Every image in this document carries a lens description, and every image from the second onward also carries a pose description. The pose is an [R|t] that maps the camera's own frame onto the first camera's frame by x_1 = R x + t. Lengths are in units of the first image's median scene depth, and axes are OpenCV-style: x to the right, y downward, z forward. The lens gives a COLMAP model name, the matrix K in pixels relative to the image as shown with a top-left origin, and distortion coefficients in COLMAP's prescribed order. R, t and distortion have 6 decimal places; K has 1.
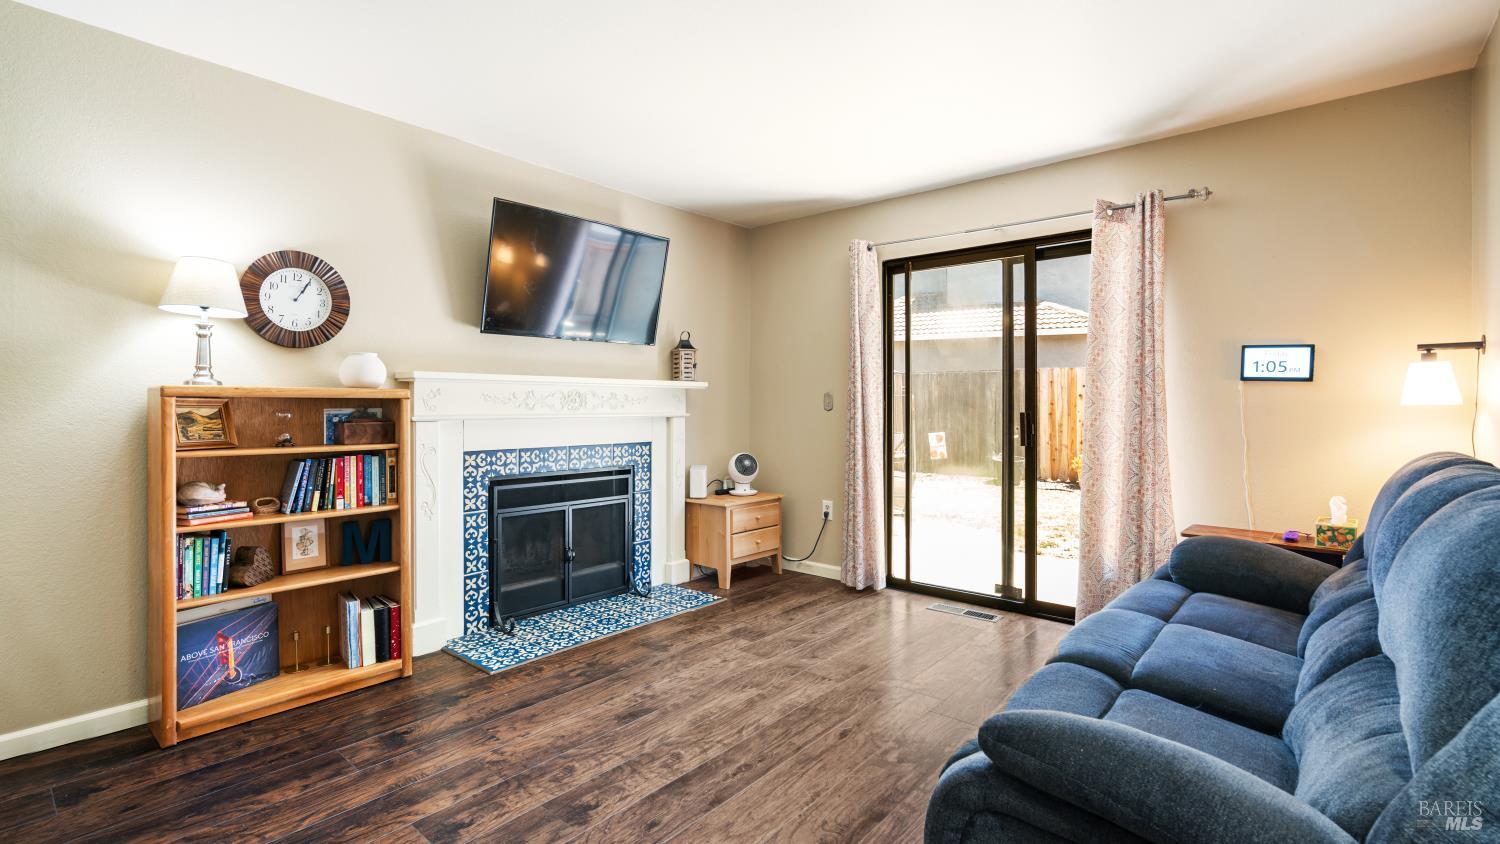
lens RADIAL K [[677.5, 0, 743.2], [0, 677.5, 402.2], [0, 0, 1]] dist [-0.004359, 0.000864]
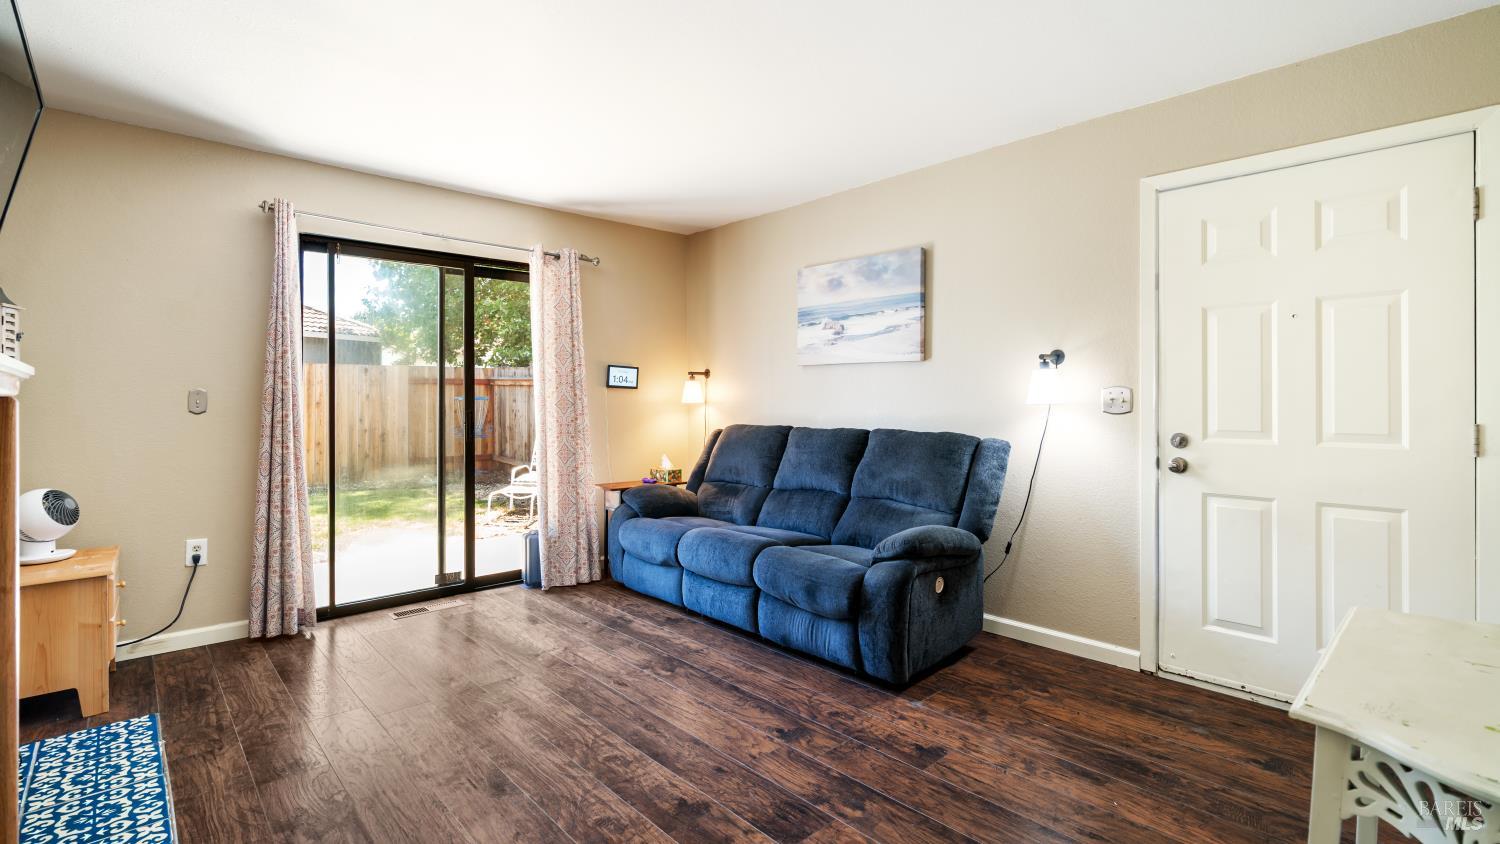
lens RADIAL K [[677.5, 0, 755.7], [0, 677.5, 397.7], [0, 0, 1]] dist [-0.004359, 0.000864]
pose [[0.117557, 0.003644, 0.993059, -0.677362], [0.000486, 0.999993, -0.003727, -0.002592], [-0.993066, 0.000921, 0.117555, 0.427193]]
